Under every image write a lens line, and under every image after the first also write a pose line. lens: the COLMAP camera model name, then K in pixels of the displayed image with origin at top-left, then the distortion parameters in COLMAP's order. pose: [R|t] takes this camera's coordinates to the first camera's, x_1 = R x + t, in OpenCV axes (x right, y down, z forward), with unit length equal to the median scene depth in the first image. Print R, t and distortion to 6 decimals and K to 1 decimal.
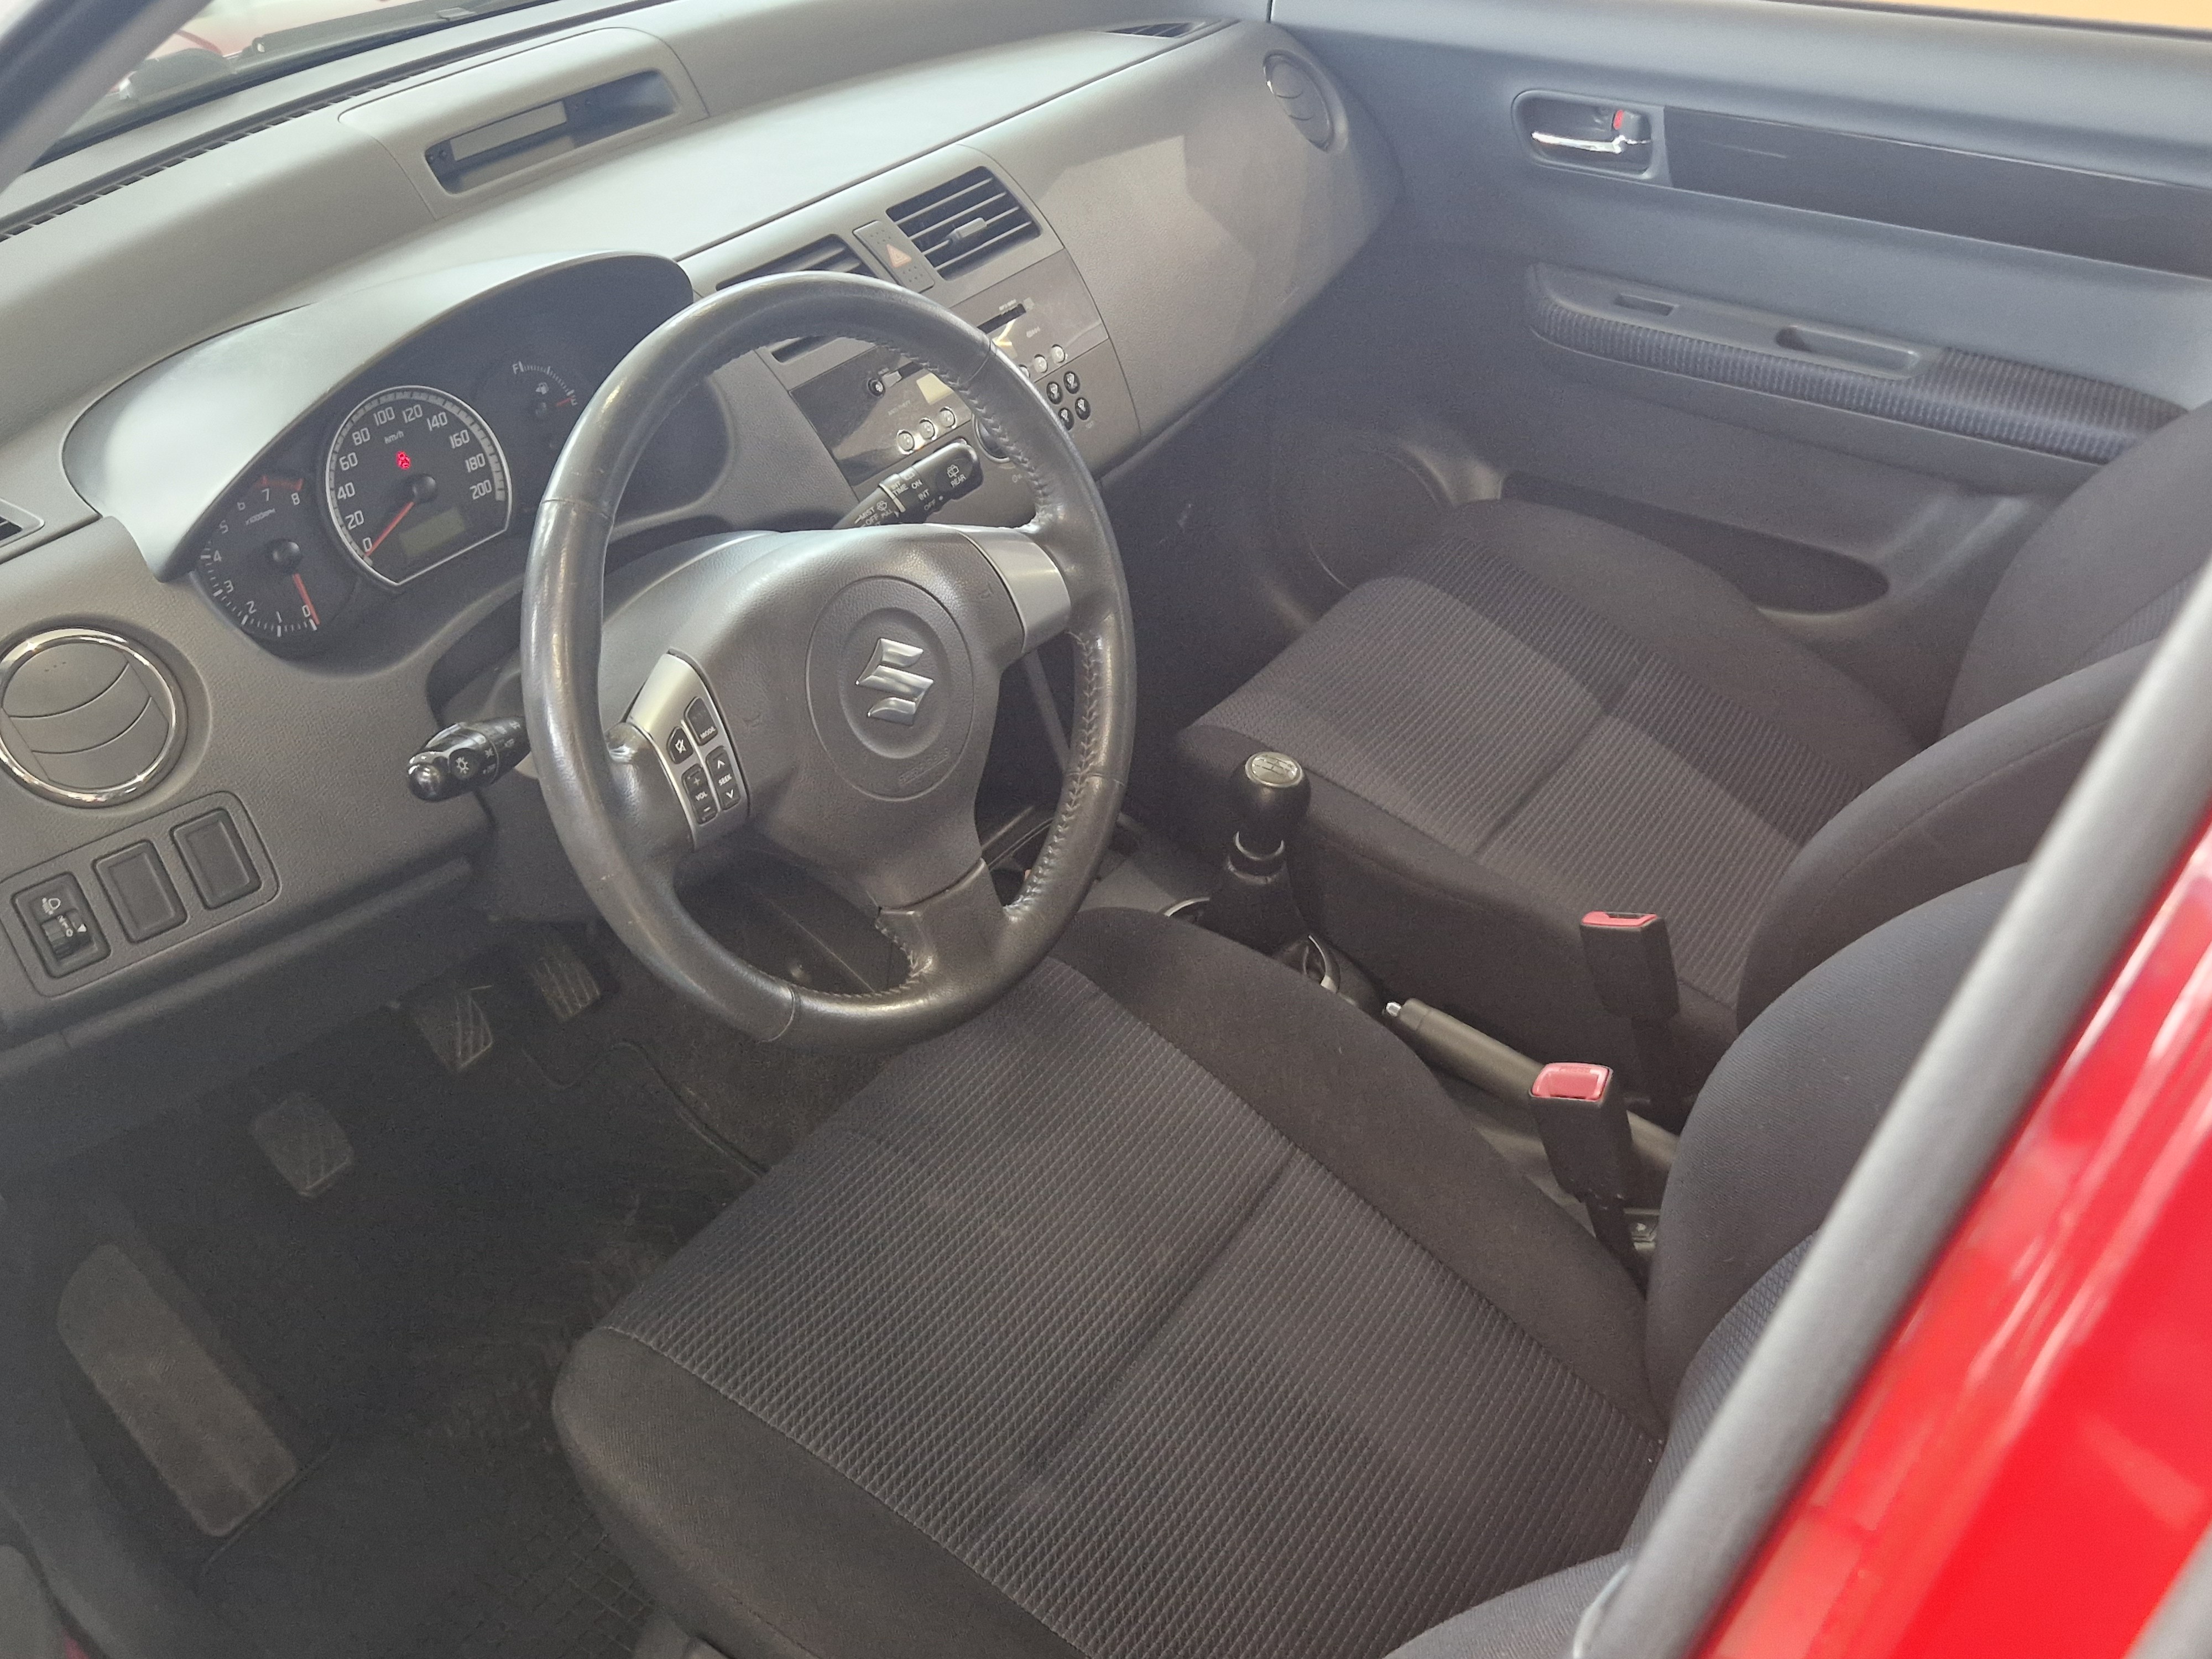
lens RADIAL K [[2071.9, 0, 1116.6], [0, 2071.9, 819.6], [0, 0, 1]] dist [0.056679, 0.000000]
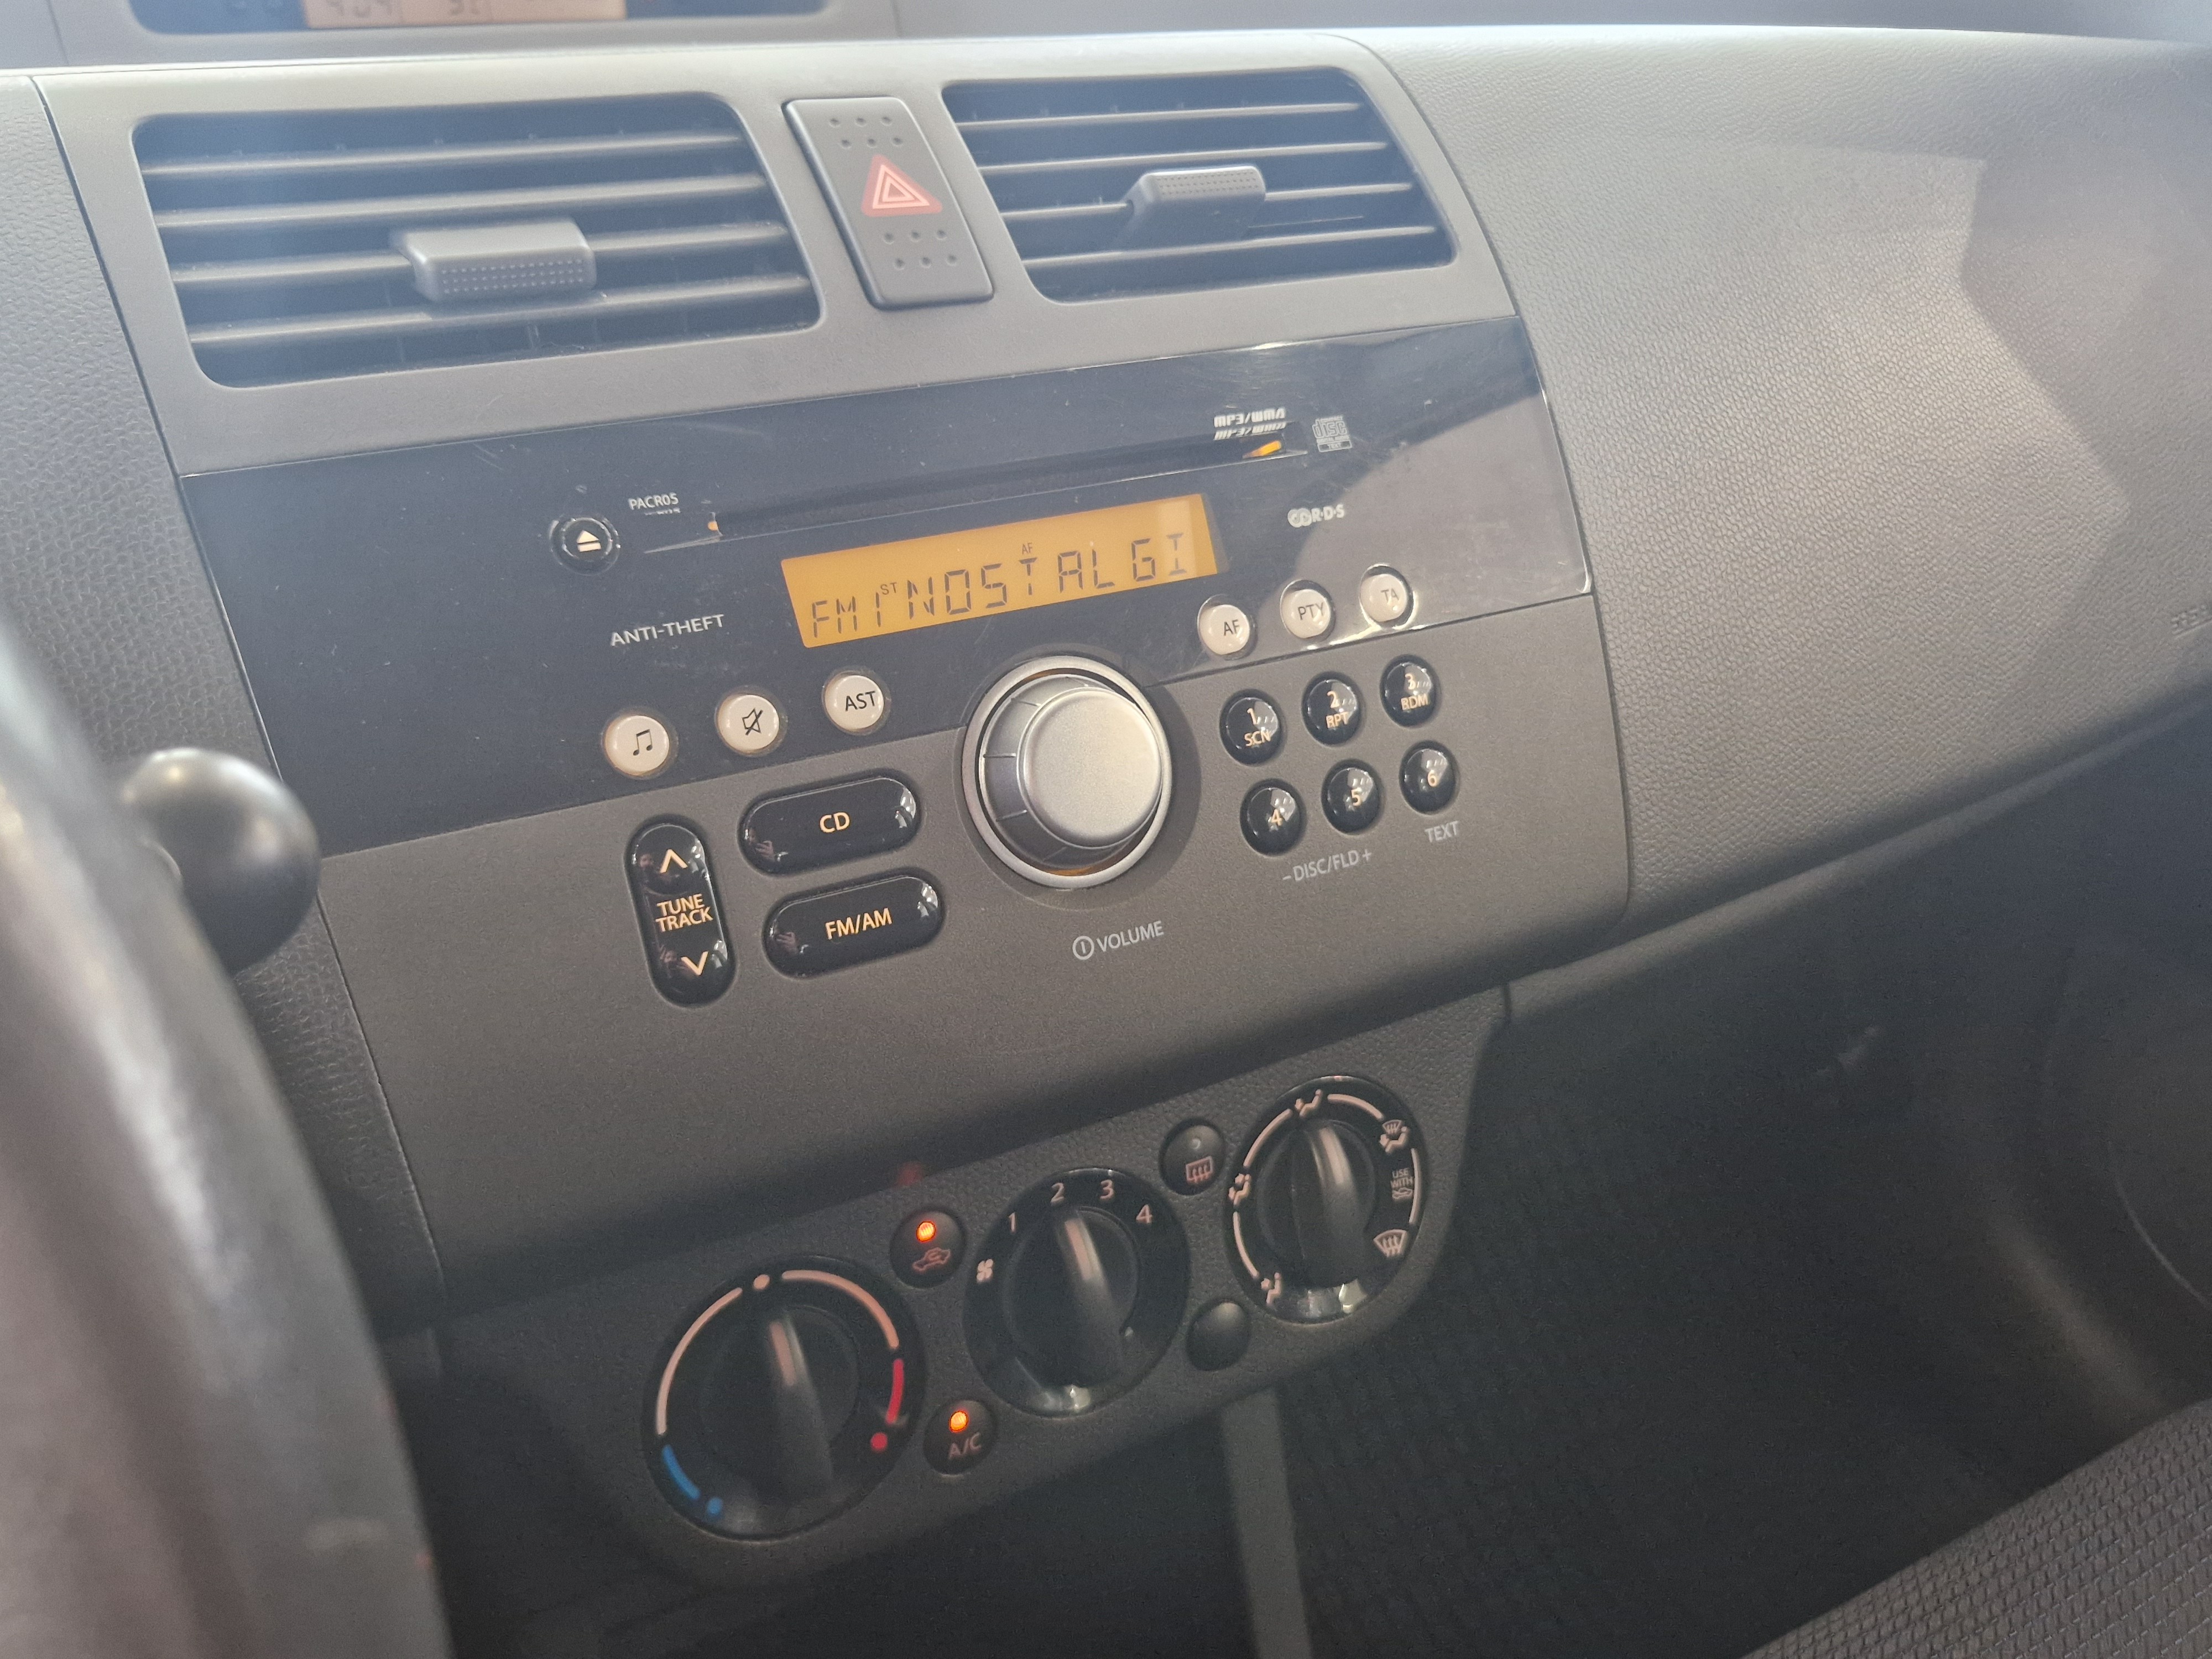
lens RADIAL K [[1920.9, 0, 1110.5], [0, 1920.9, 858.7], [0, 0, 1]] dist [0.031620, -0.038487]
pose [[0.901620, 0.219184, -0.372880, 0.060749], [-0.269255, 0.959106, -0.087281, -0.178163], [0.338501, 0.179094, 0.923765, 0.861324]]
